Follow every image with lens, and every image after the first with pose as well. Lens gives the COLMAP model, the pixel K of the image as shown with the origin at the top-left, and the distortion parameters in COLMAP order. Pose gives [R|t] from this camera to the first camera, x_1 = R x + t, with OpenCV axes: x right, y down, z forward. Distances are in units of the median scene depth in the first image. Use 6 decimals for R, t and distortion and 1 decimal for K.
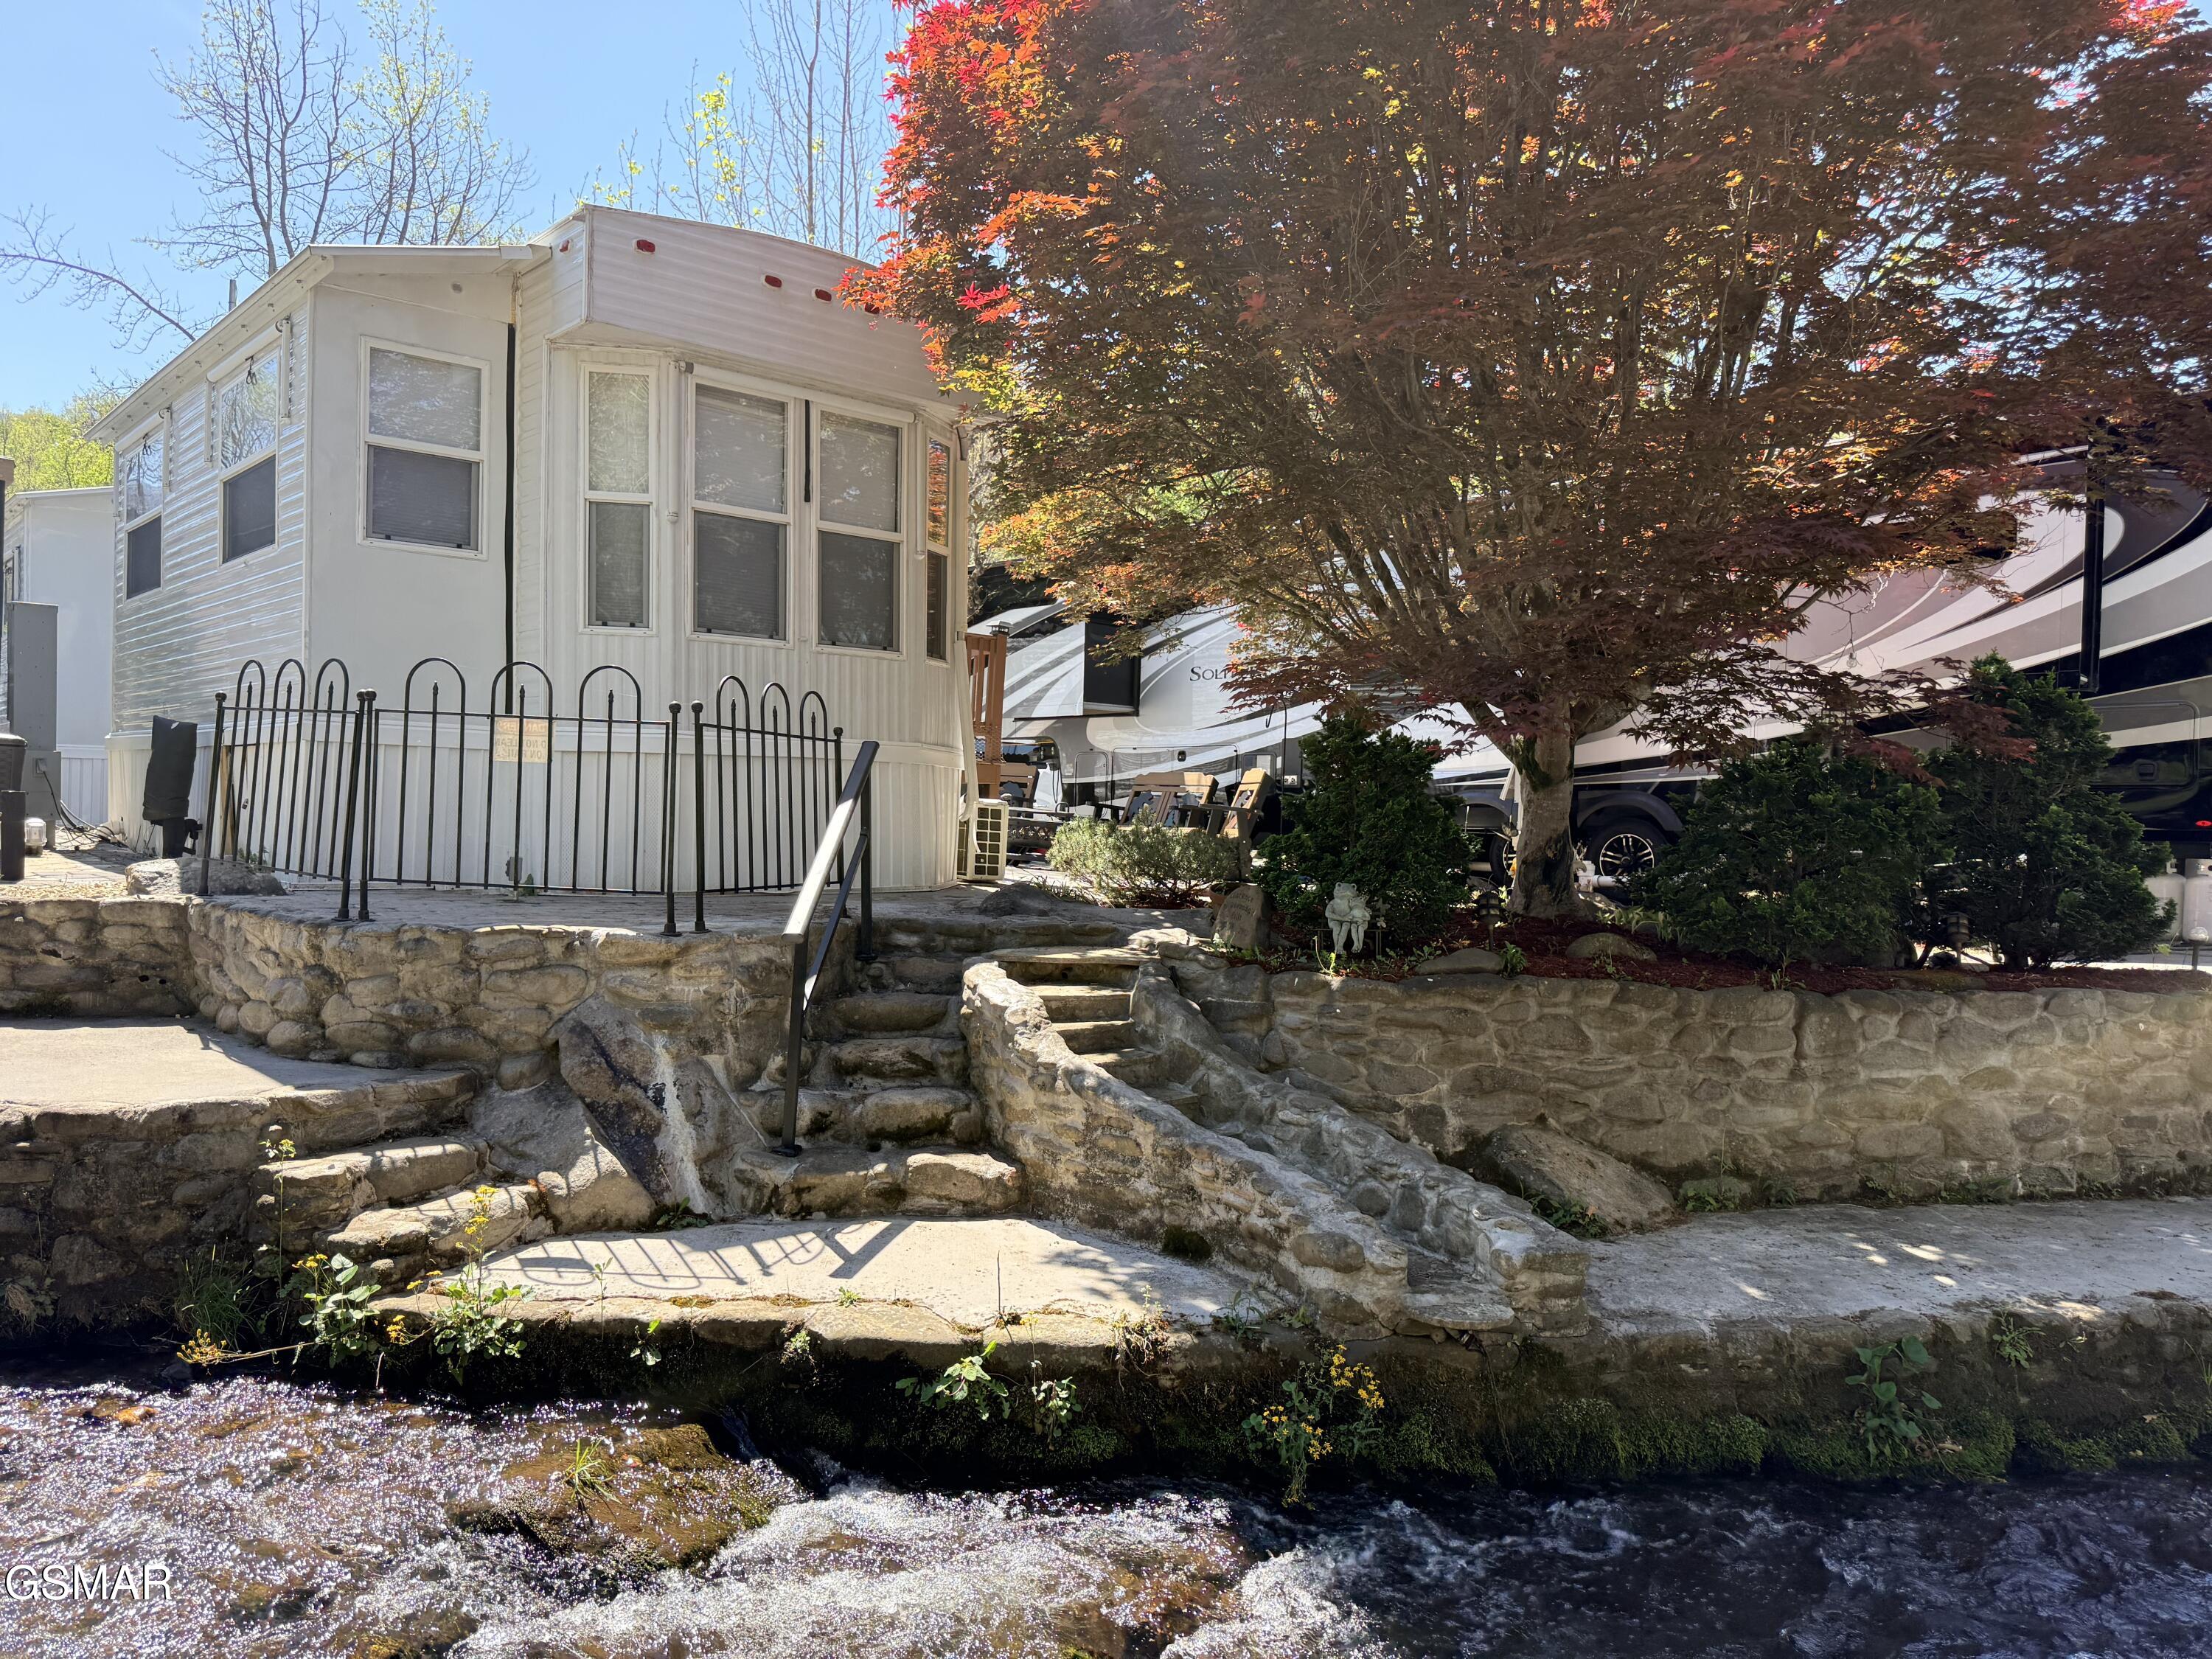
lens RADIAL K [[1580.2, 0, 1087.6], [0, 1580.2, 772.5], [0, 0, 1]] dist [0.065668, -0.087381]
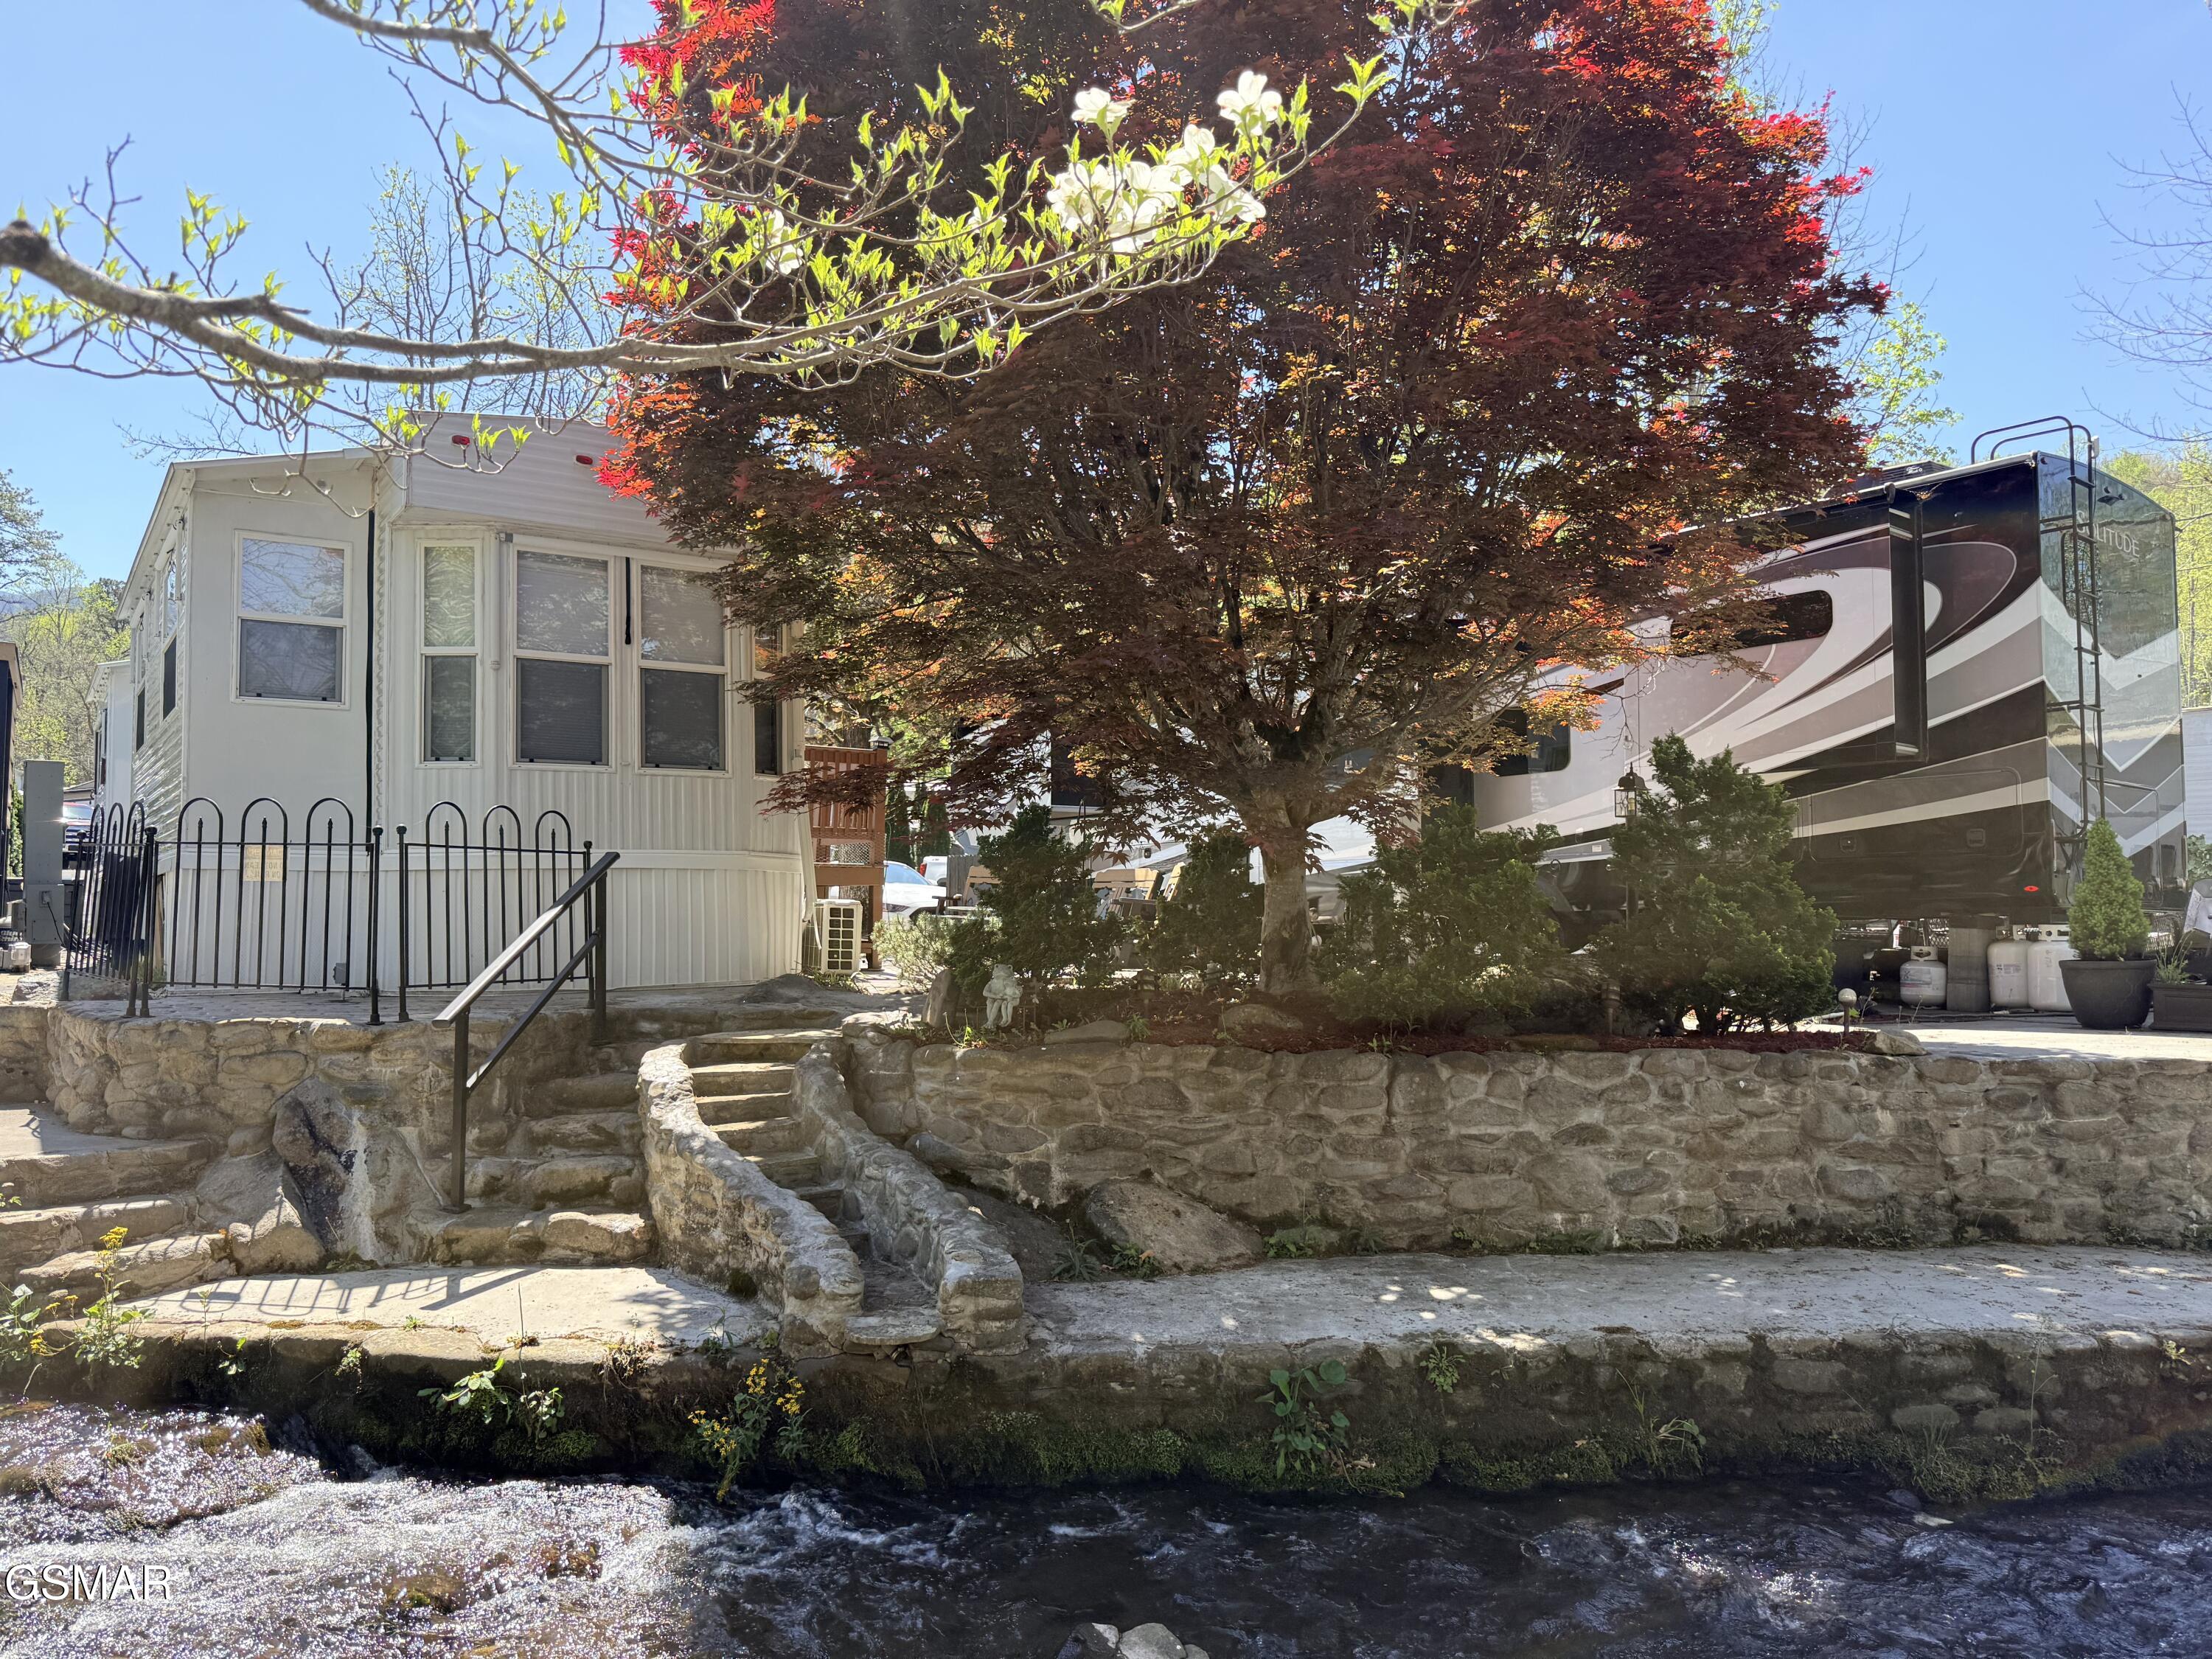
lens RADIAL K [[1580.2, 0, 1095.9], [0, 1580.2, 743.7], [0, 0, 1]] dist [0.065668, -0.087381]
pose [[0.991434, -0.042899, -0.123361, 0.420653], [0.032574, 0.995888, -0.084530, 0.012582], [0.126480, 0.079787, 0.988755, -0.122389]]
